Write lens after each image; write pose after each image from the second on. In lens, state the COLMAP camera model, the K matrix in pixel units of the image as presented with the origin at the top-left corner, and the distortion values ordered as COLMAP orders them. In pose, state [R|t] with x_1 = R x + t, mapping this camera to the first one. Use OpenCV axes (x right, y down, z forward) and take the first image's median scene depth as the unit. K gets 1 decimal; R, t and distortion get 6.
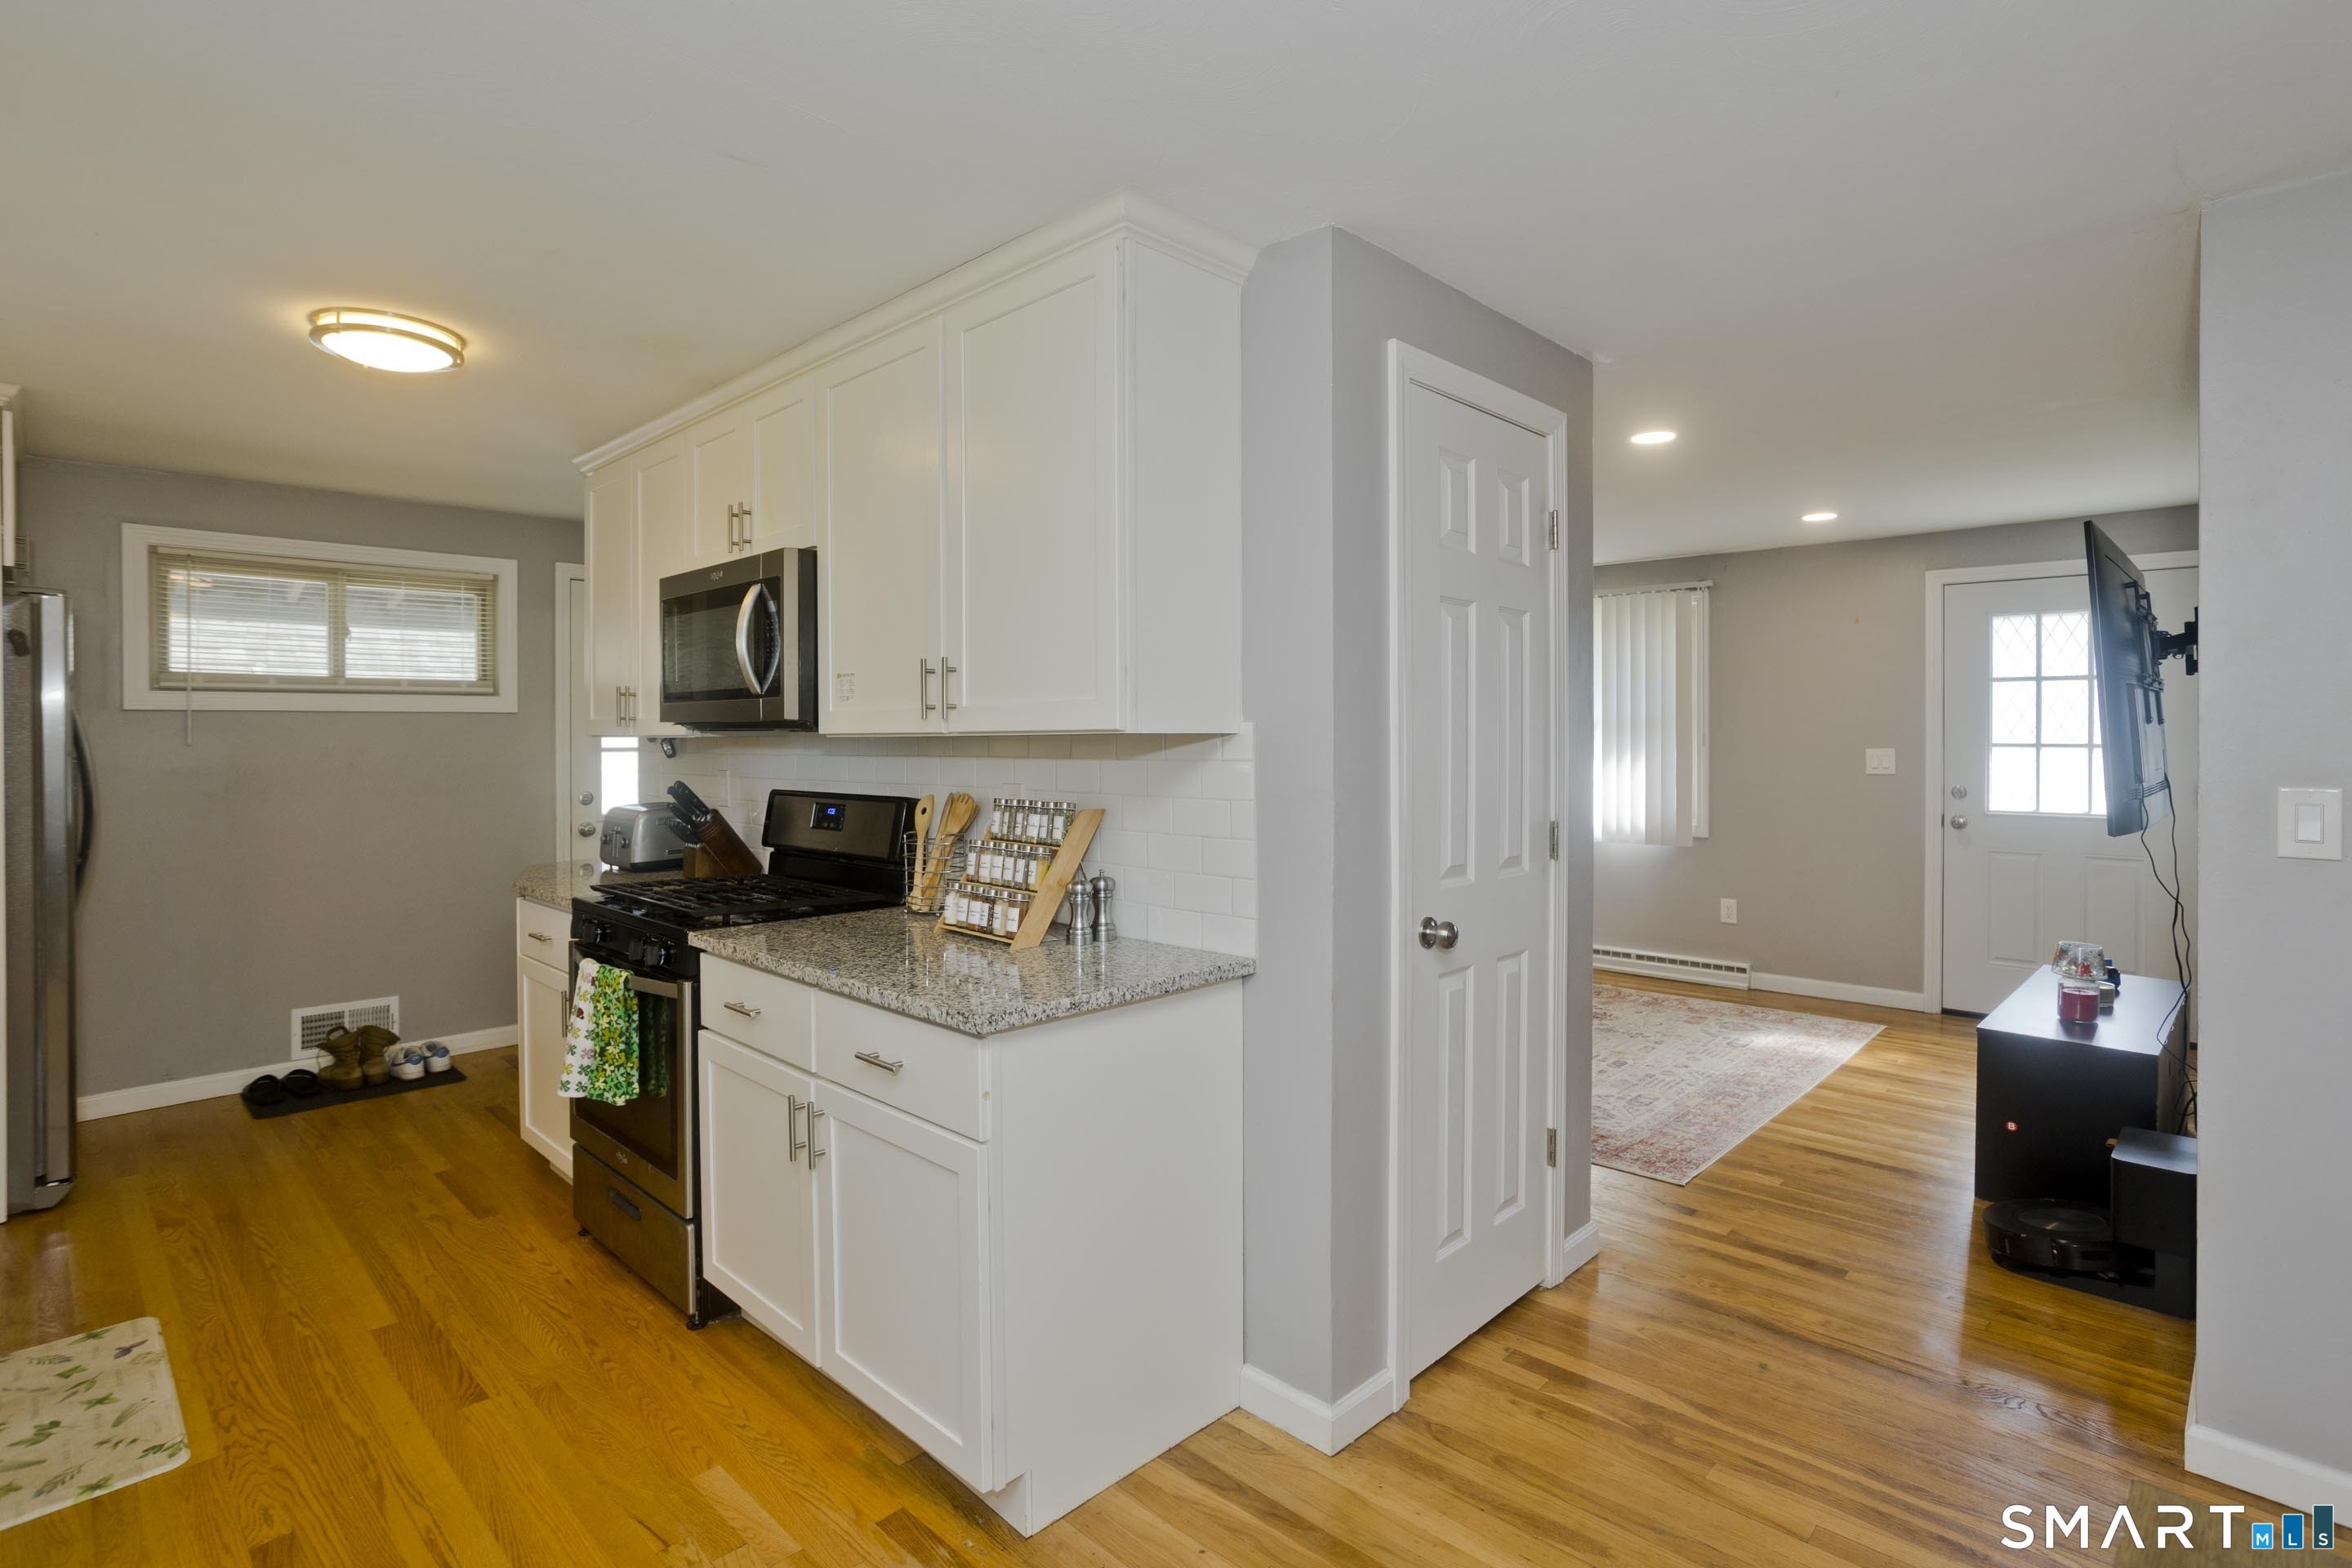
lens RADIAL K [[1169.9, 0, 1184.3], [0, 1169.9, 744.0], [0, 0, 1]] dist [-0.048925, 0.028460]
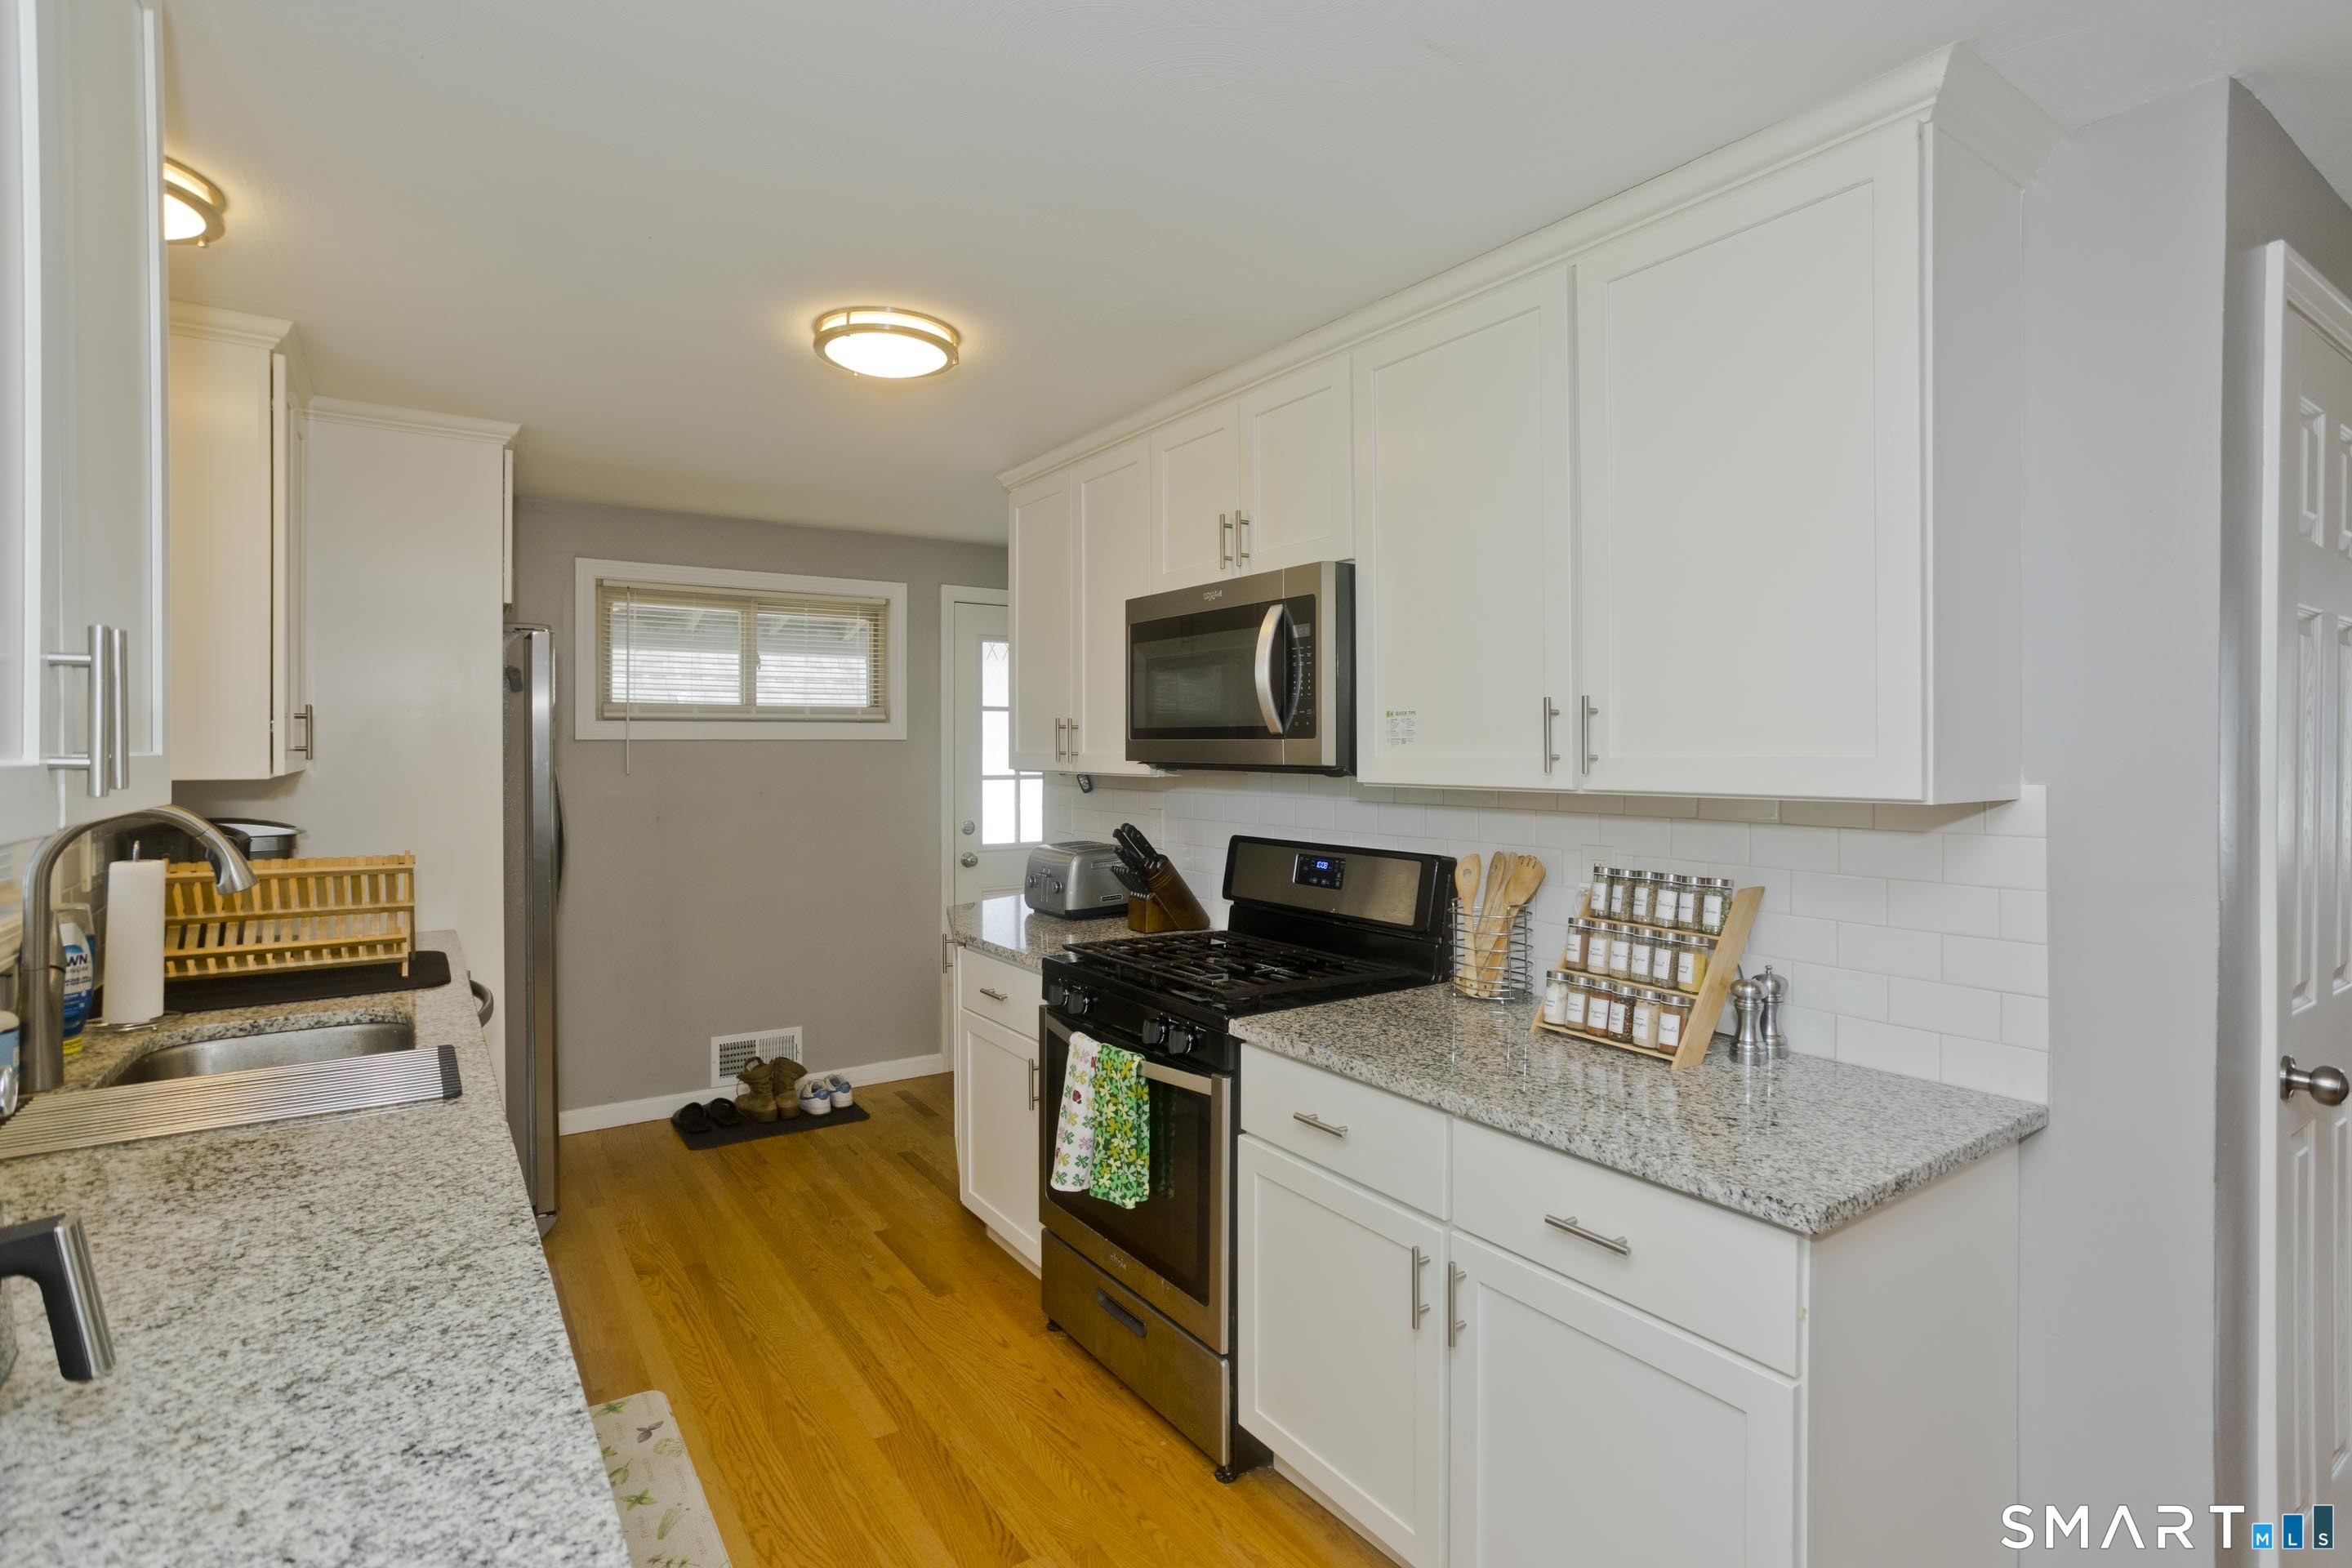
lens RADIAL K [[1160.2, 0, 1173.1], [0, 1160.2, 751.5], [0, 0, 1]] dist [-0.080072, 0.059521]
pose [[0.978913, 0.004908, -0.204218, -0.275506], [-0.005514, 0.999982, -0.002400, -0.028194], [0.204202, 0.003475, 0.978923, 0.156620]]
